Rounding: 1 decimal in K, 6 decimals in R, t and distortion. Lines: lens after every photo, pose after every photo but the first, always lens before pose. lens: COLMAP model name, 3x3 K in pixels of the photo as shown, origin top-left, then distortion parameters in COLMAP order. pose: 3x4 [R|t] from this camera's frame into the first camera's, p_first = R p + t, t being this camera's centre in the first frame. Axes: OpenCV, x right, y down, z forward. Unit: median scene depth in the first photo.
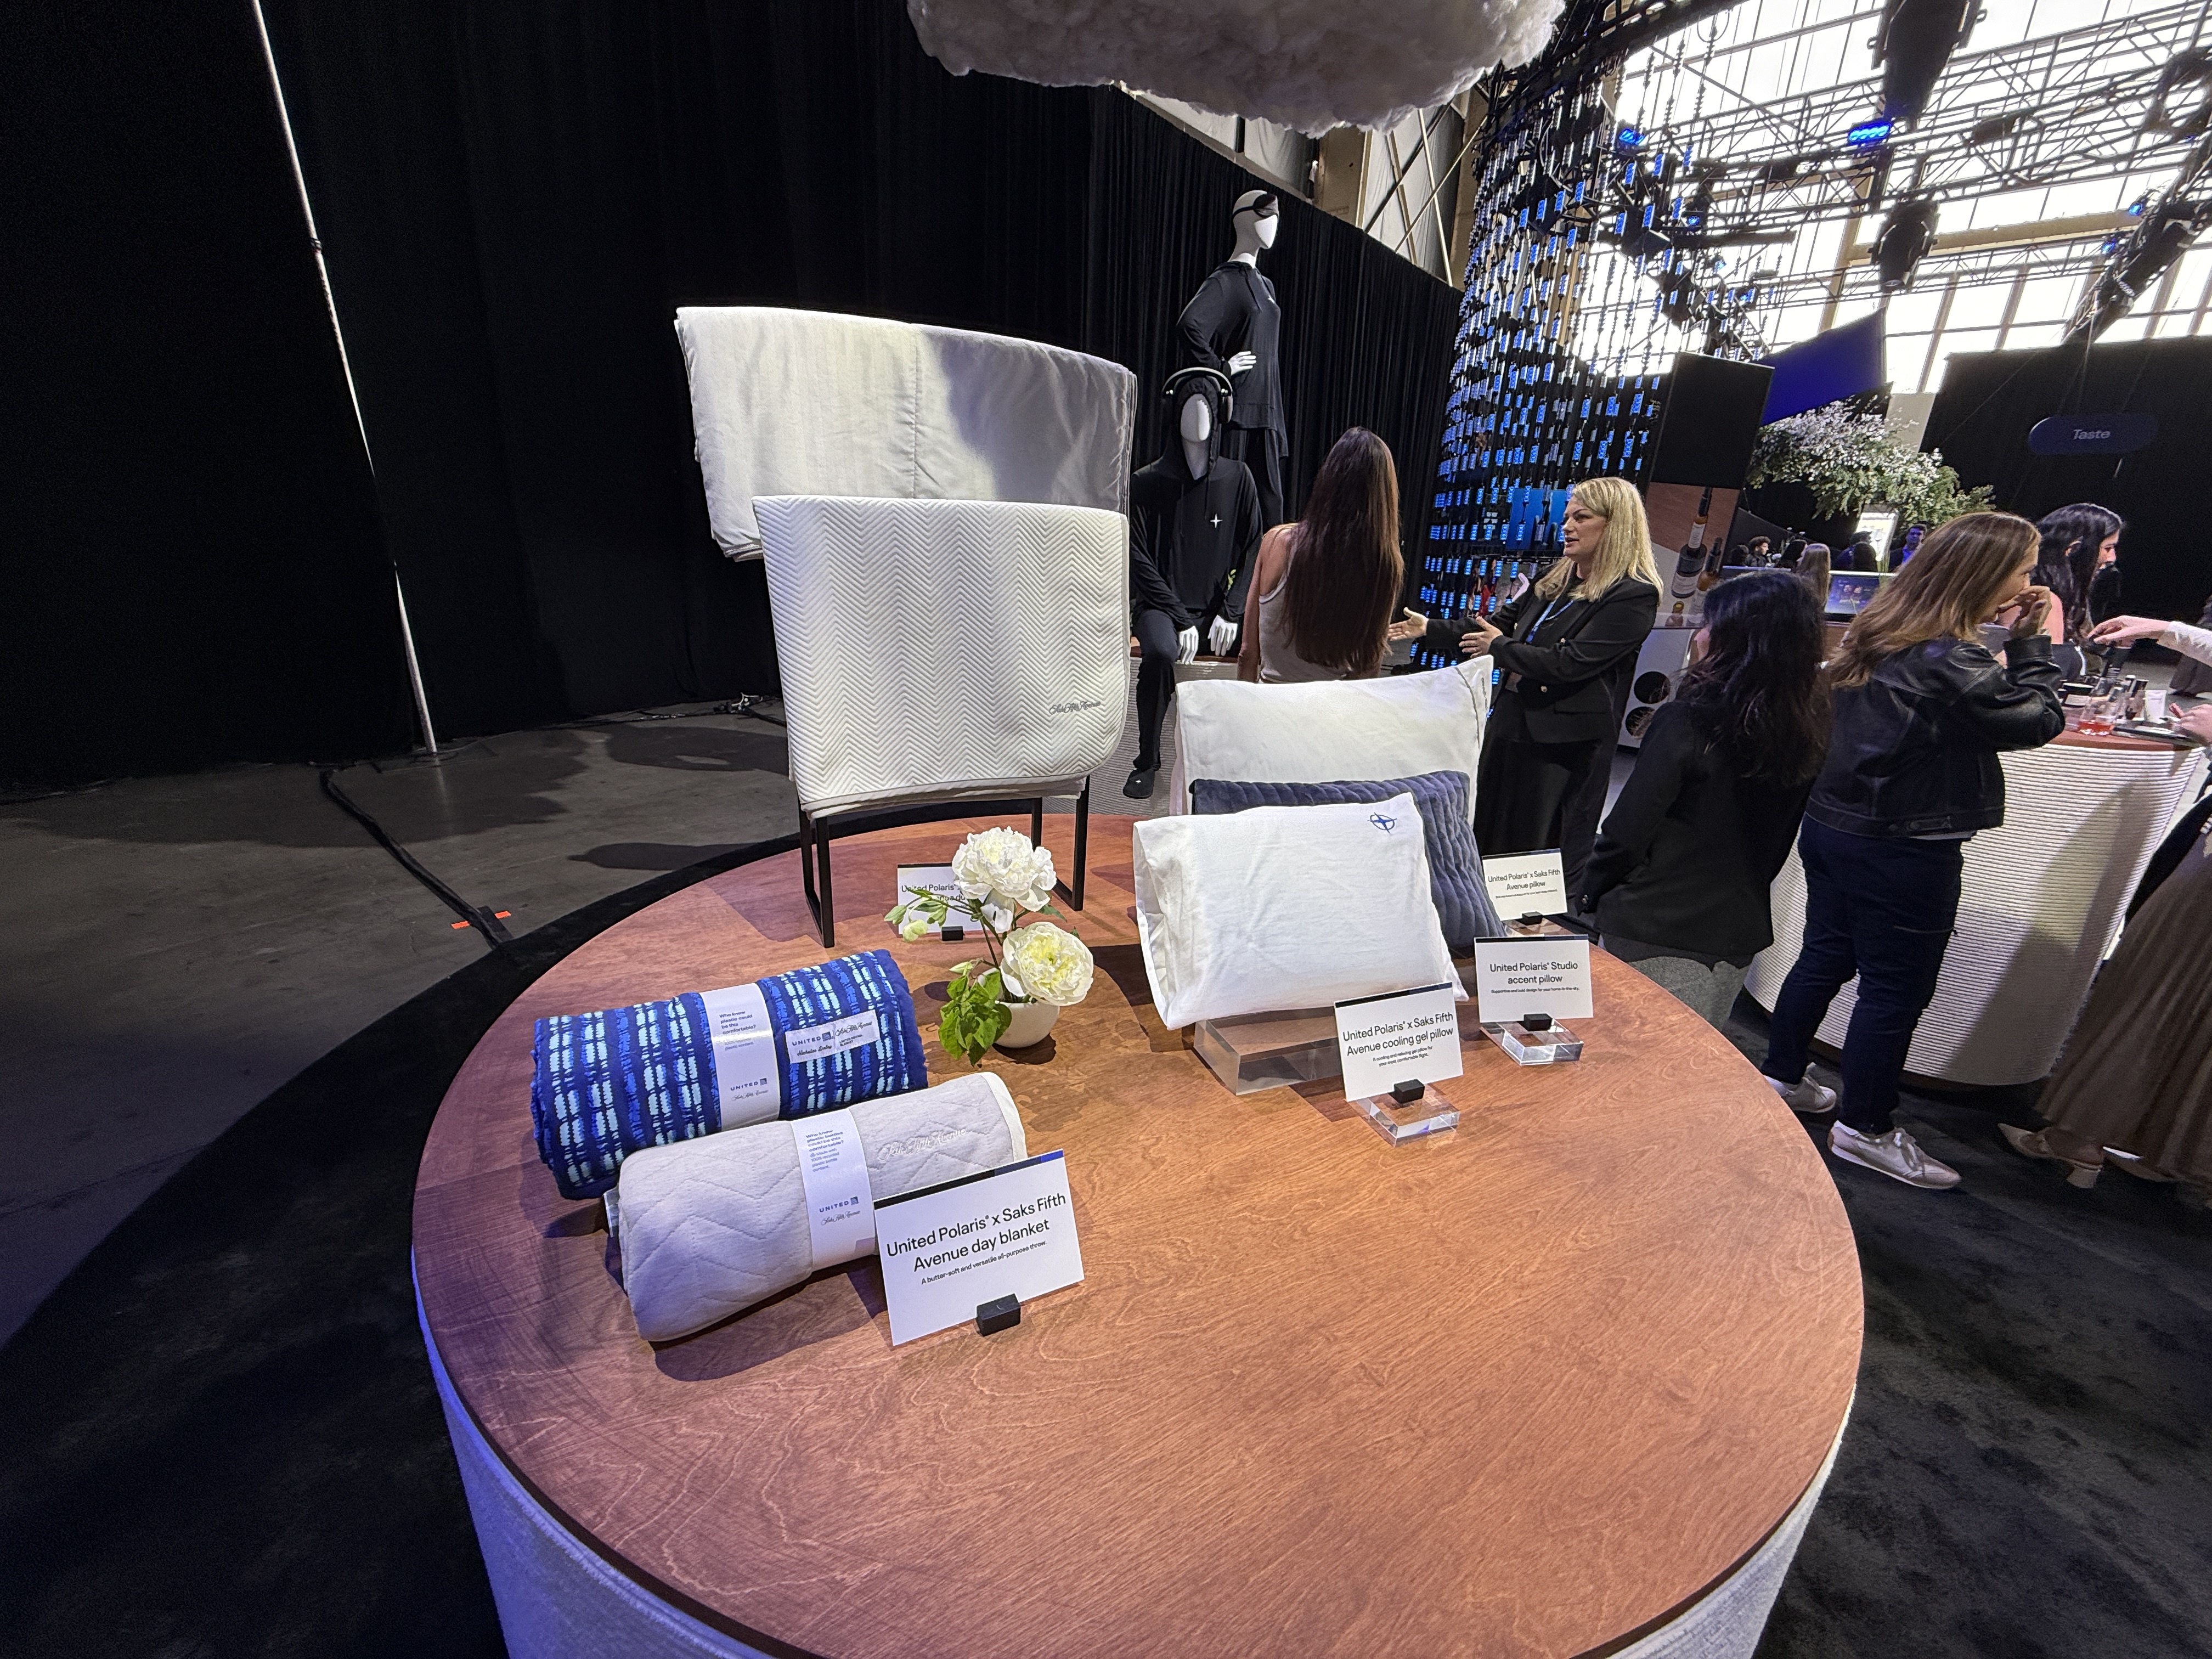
lens RADIAL K [[890.5, 0, 1106.1], [0, 890.5, 829.2], [0, 0, 1]] dist [-0.003069, -0.000608]
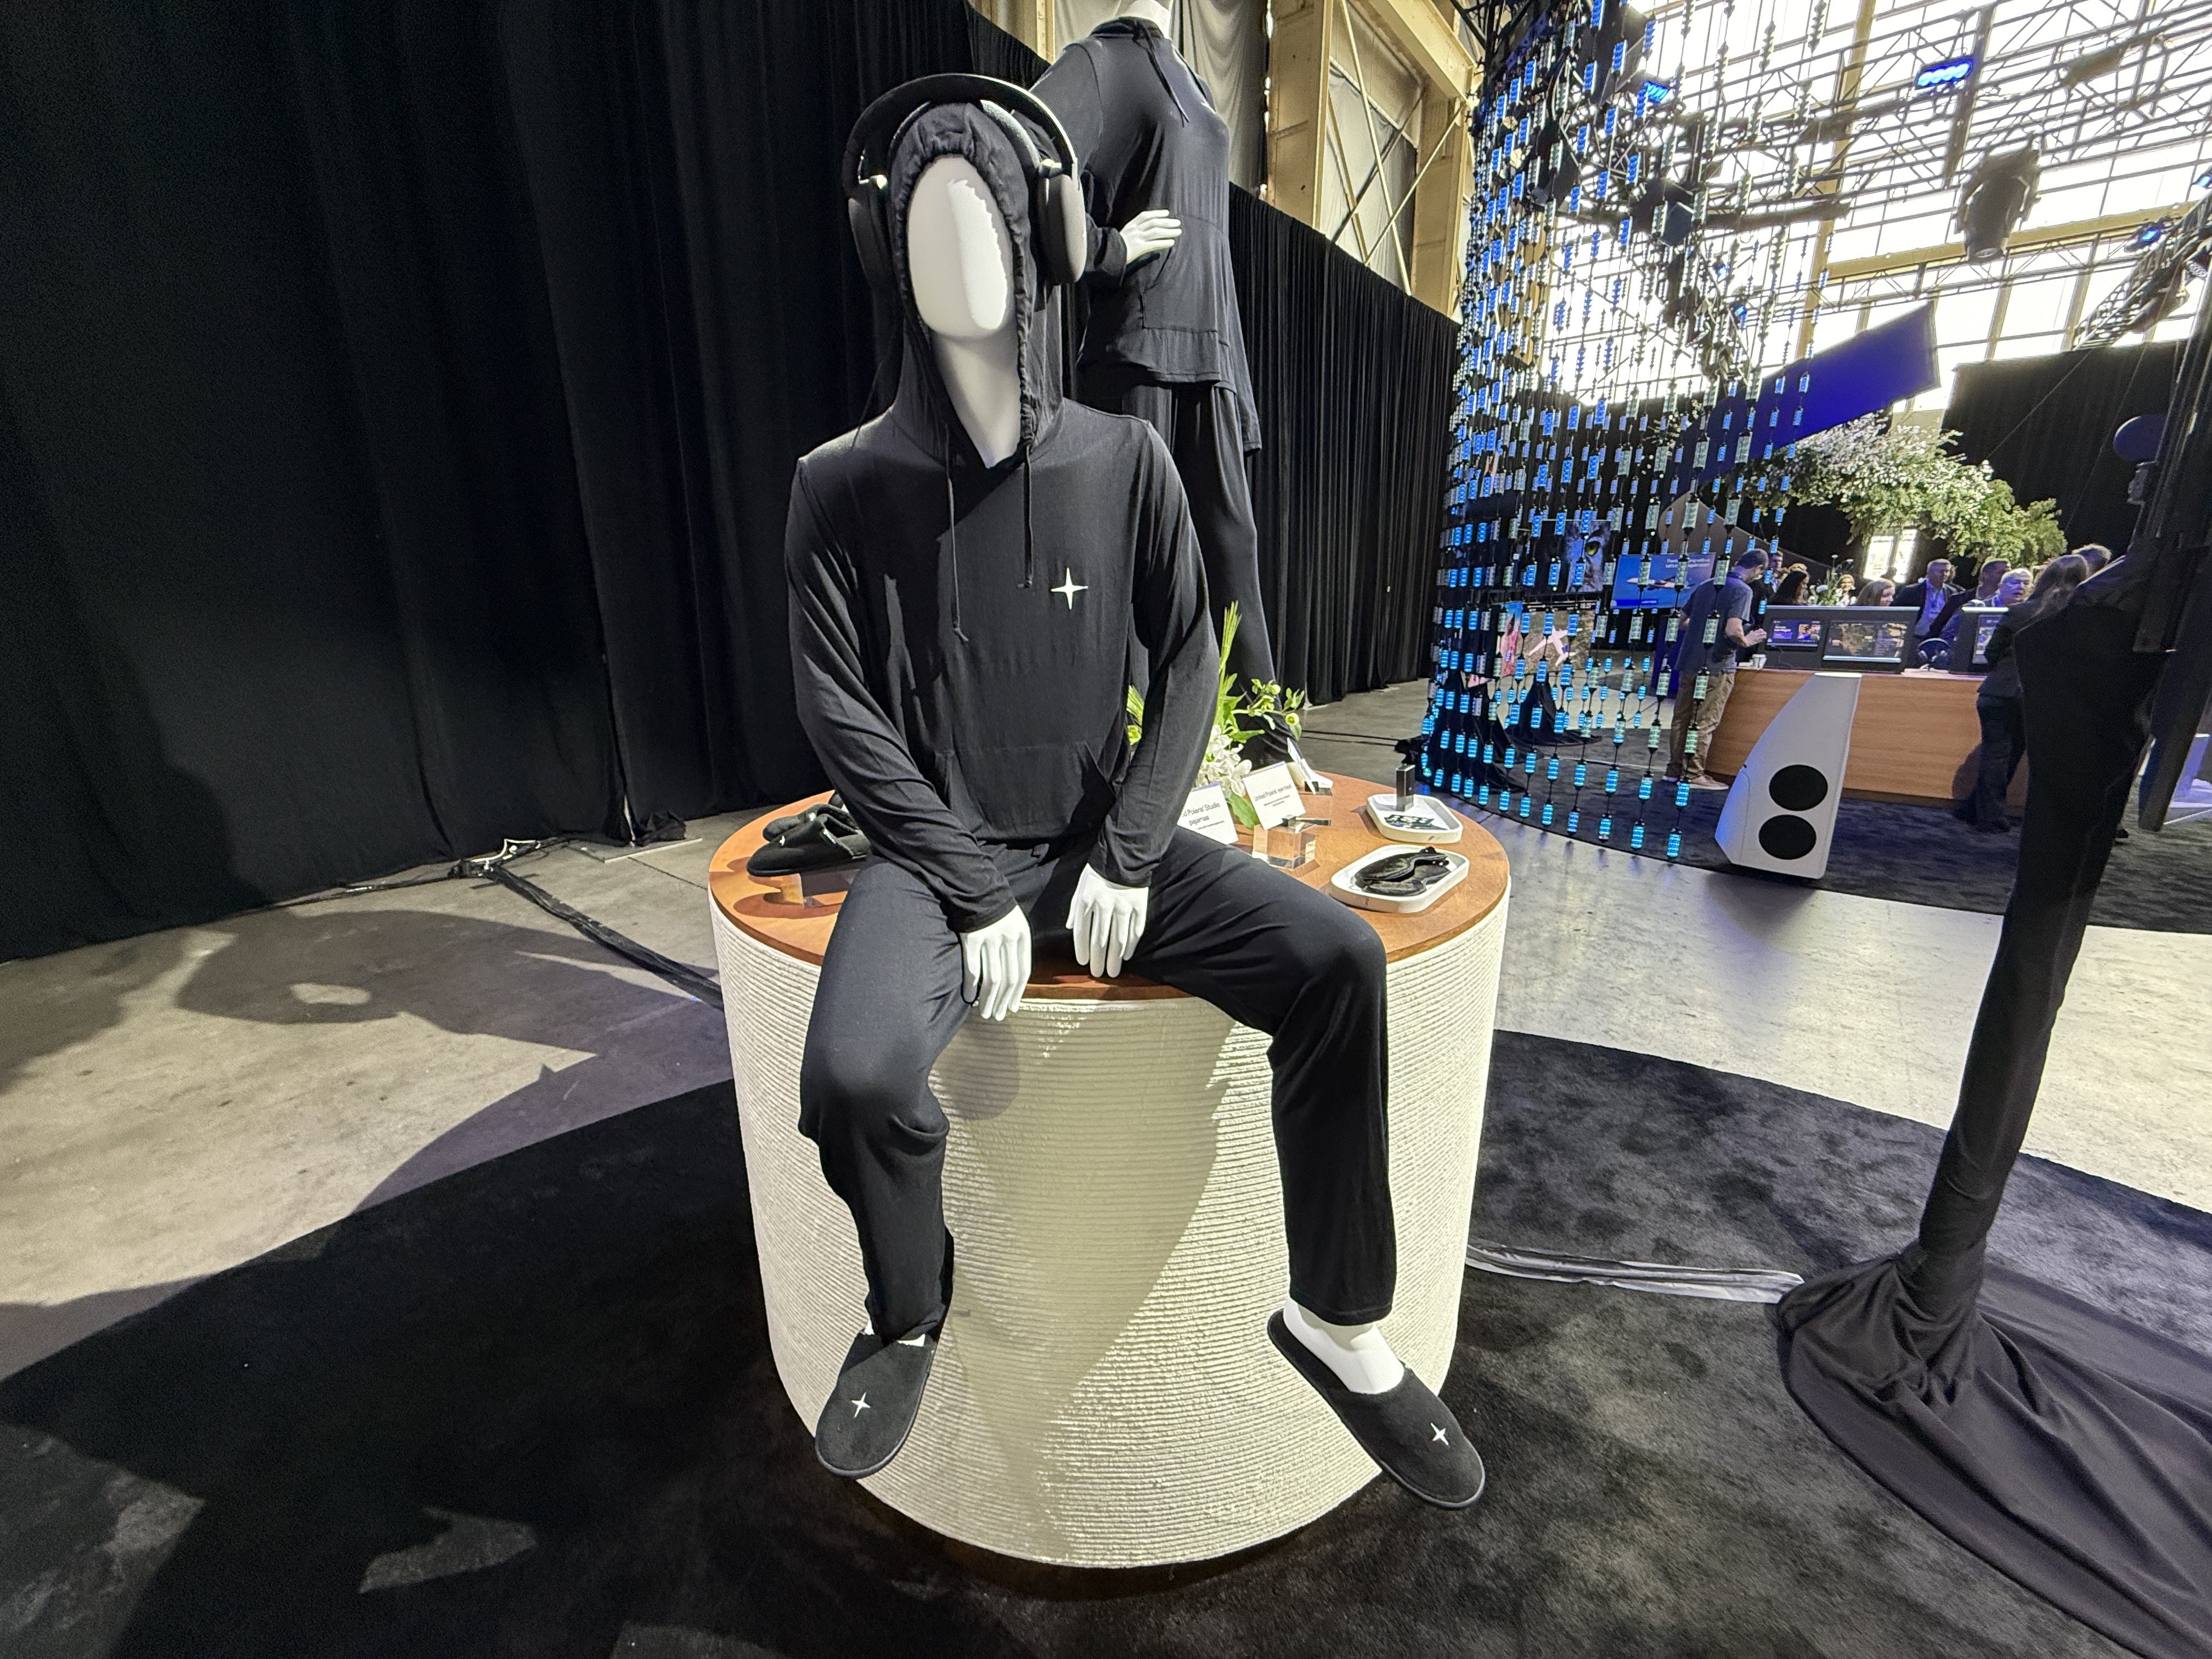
lens RADIAL K [[890.5, 0, 1106.9], [0, 890.5, 828.8], [0, 0, 1]] dist [-0.003069, -0.000608]
pose [[0.998770, -0.044695, 0.021474, 0.046149], [0.045816, 0.997440, -0.054909, -0.086246], [-0.018965, 0.055826, 0.998260, 0.243300]]
